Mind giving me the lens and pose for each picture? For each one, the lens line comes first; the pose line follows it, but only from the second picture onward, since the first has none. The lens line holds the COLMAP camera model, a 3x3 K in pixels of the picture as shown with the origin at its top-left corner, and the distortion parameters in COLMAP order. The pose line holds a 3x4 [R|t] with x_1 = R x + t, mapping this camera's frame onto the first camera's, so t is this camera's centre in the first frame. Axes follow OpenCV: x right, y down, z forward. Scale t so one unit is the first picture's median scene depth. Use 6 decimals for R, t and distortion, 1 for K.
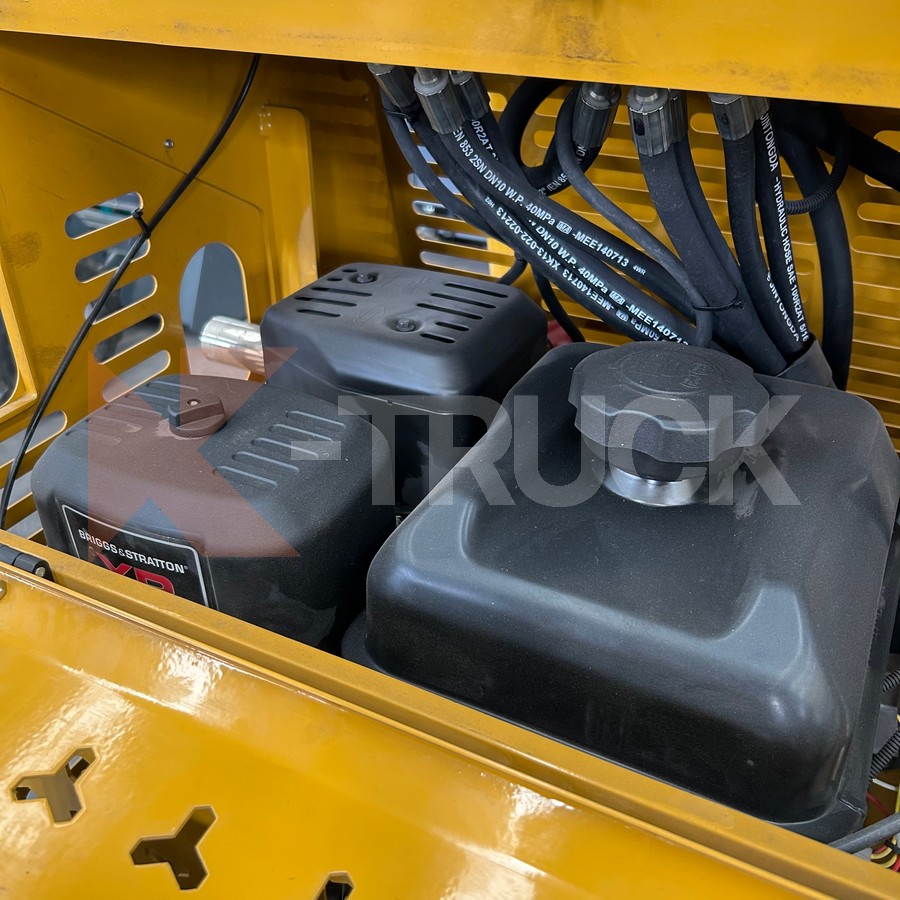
lens RADIAL K [[914.8, 0, 444.7], [0, 914.8, 455.1], [0, 0, 1]] dist [0.005019, 0.000000]
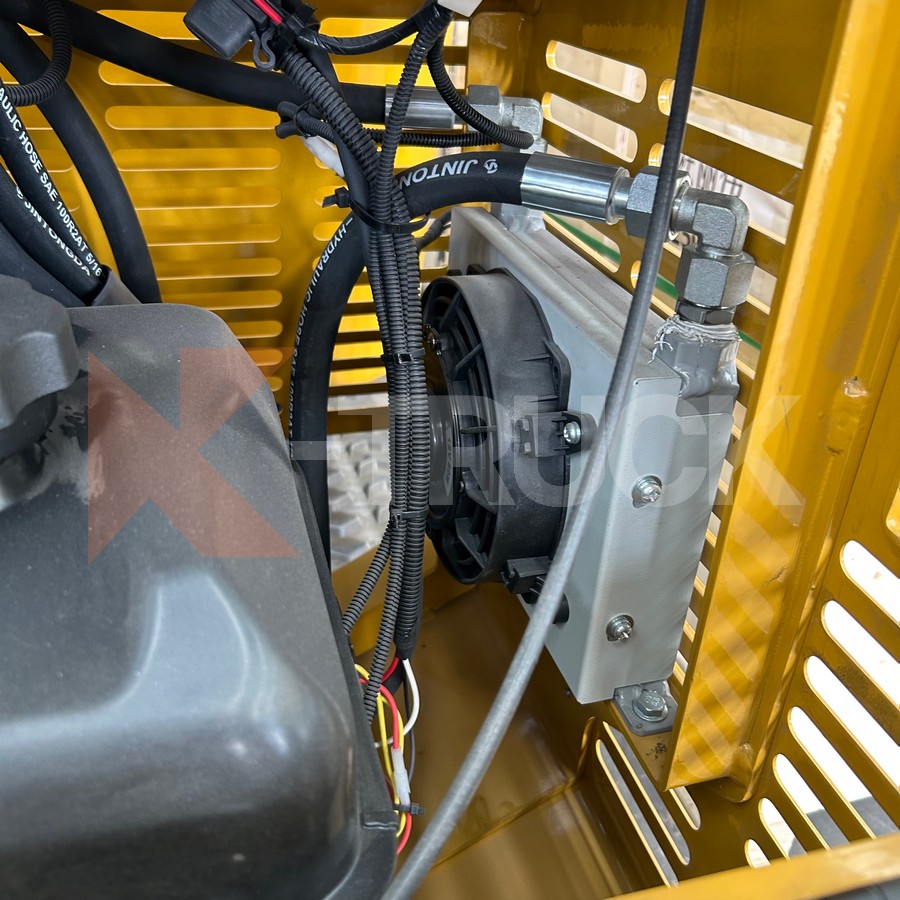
lens RADIAL K [[914.8, 0, 443.5], [0, 914.8, 452.4], [0, 0, 1]] dist [0.005019, 0.000000]
pose [[0.725698, -0.302623, 0.617885, 0.082886], [0.315826, 0.944385, 0.091600, 0.038895], [-0.611241, 0.128670, 0.780915, 0.241137]]
